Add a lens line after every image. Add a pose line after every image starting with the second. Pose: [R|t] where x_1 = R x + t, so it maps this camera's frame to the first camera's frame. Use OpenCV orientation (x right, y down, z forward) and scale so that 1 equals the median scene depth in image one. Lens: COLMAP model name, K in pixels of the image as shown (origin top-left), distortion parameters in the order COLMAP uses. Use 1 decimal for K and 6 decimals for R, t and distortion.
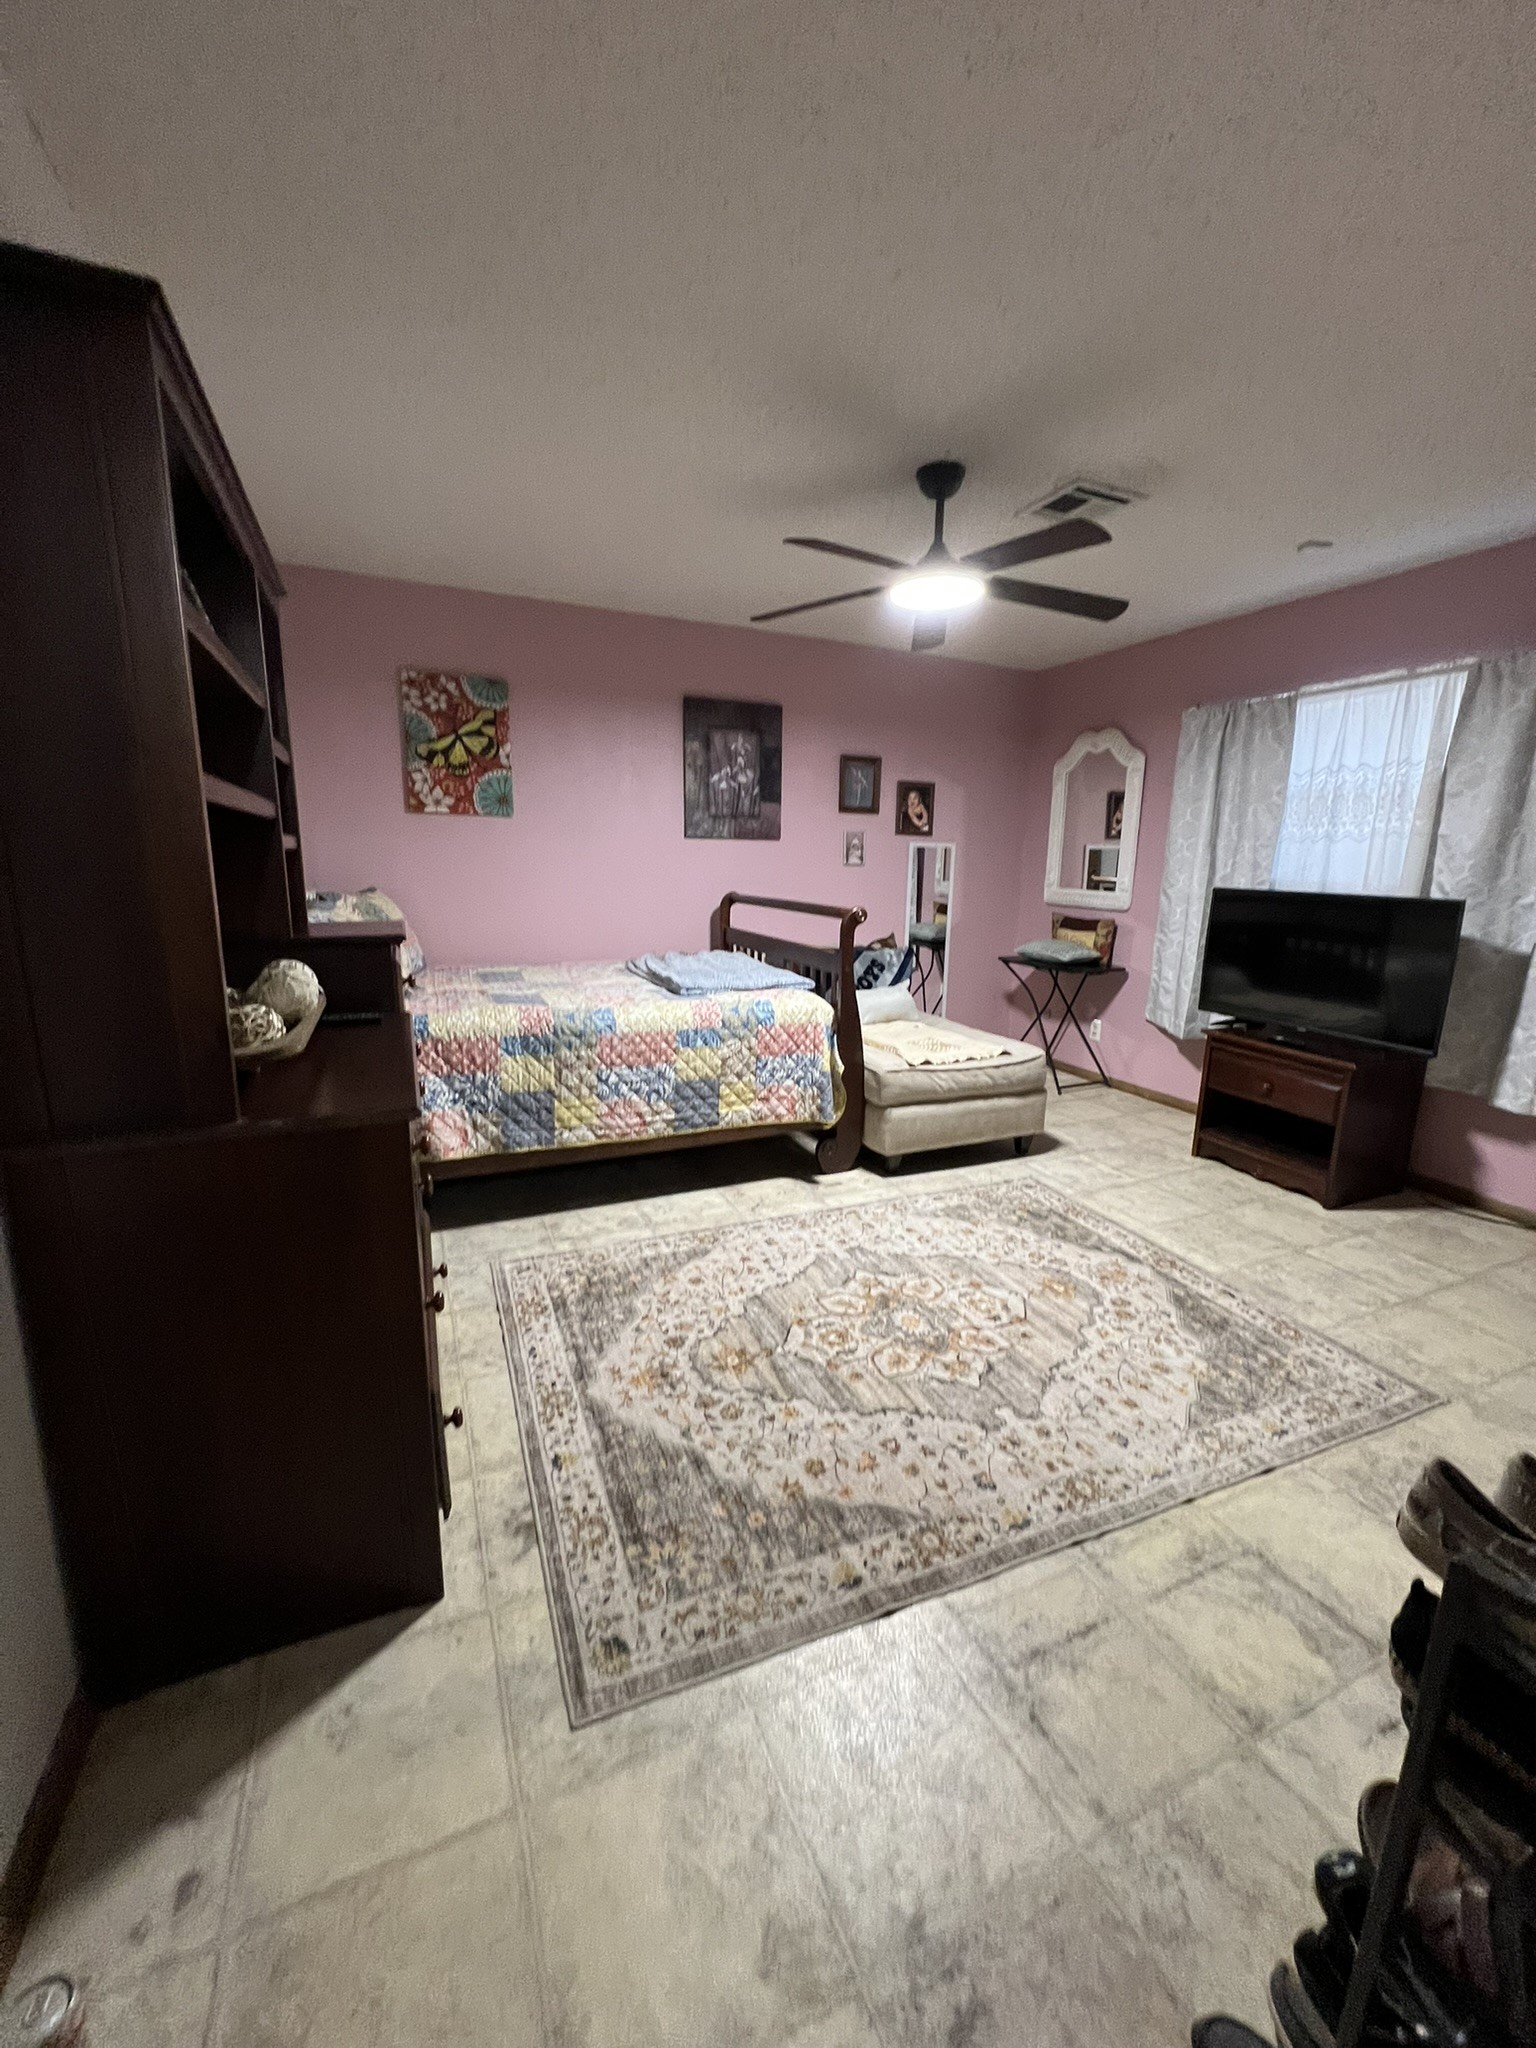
lens RADIAL K [[818.4, 0, 765.3], [0, 818.4, 1021.6], [0, 0, 1]] dist [0.002681, 0.000102]
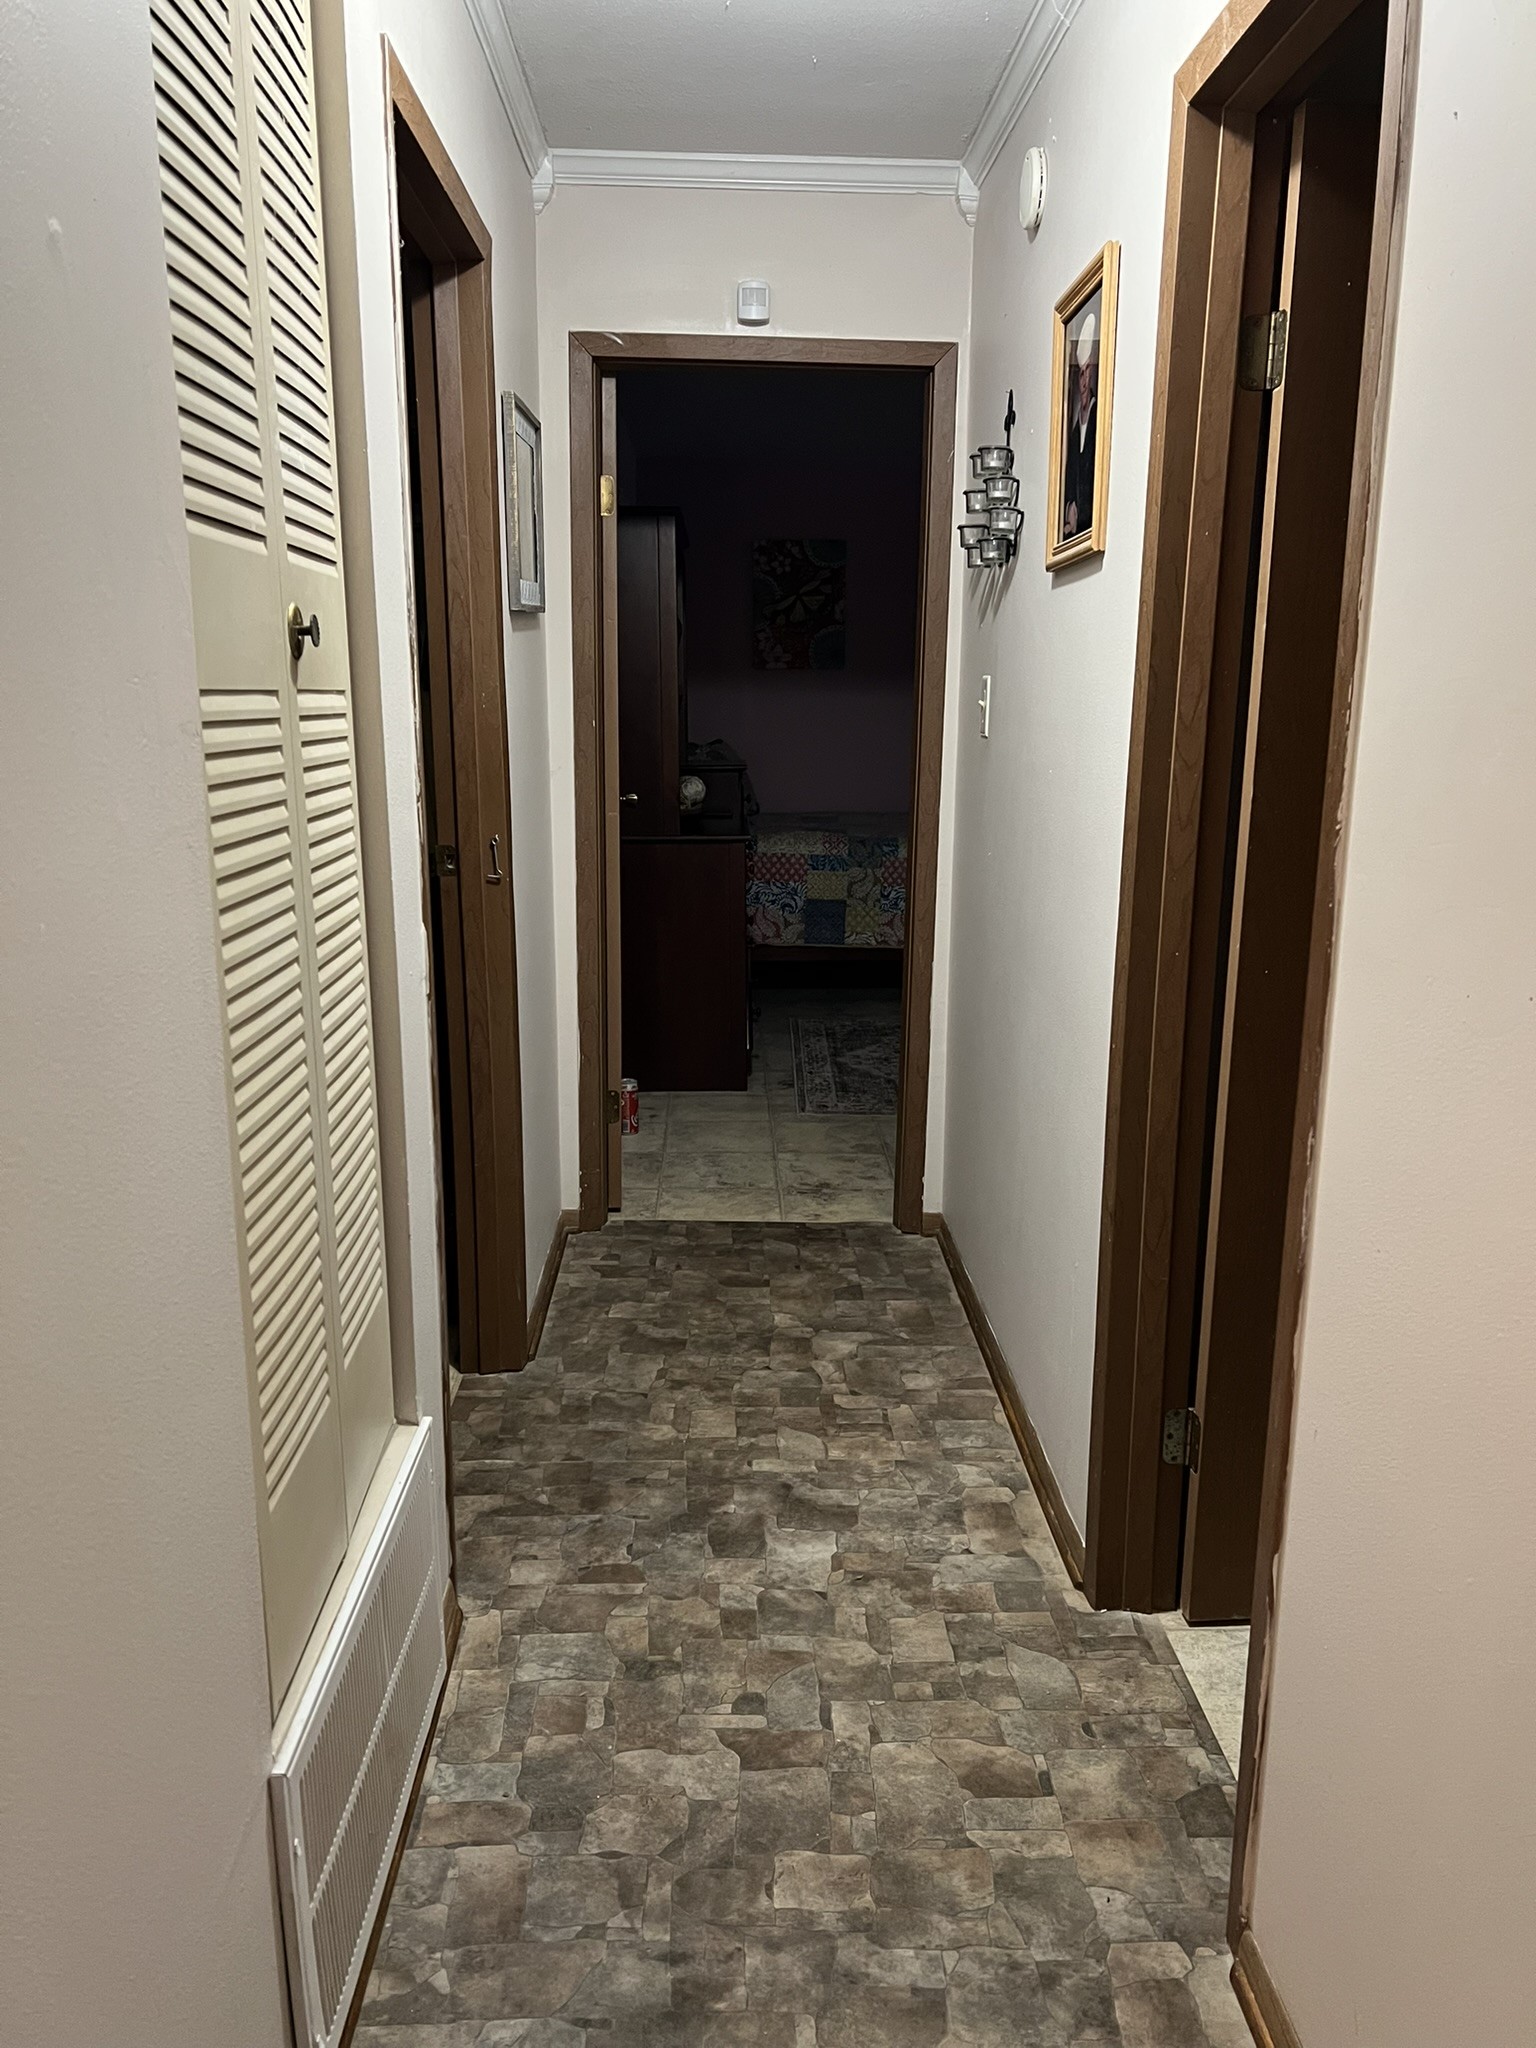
lens RADIAL K [[1541.2, 0, 769.2], [0, 1541.2, 1026.5], [0, 0, 1]] dist [0.036461, -0.002185]
pose [[0.924777, 0.065159, -0.374890, 0.392503], [-0.055997, 0.997807, 0.035294, 0.148640], [0.376367, -0.011647, 0.926397, -0.914638]]
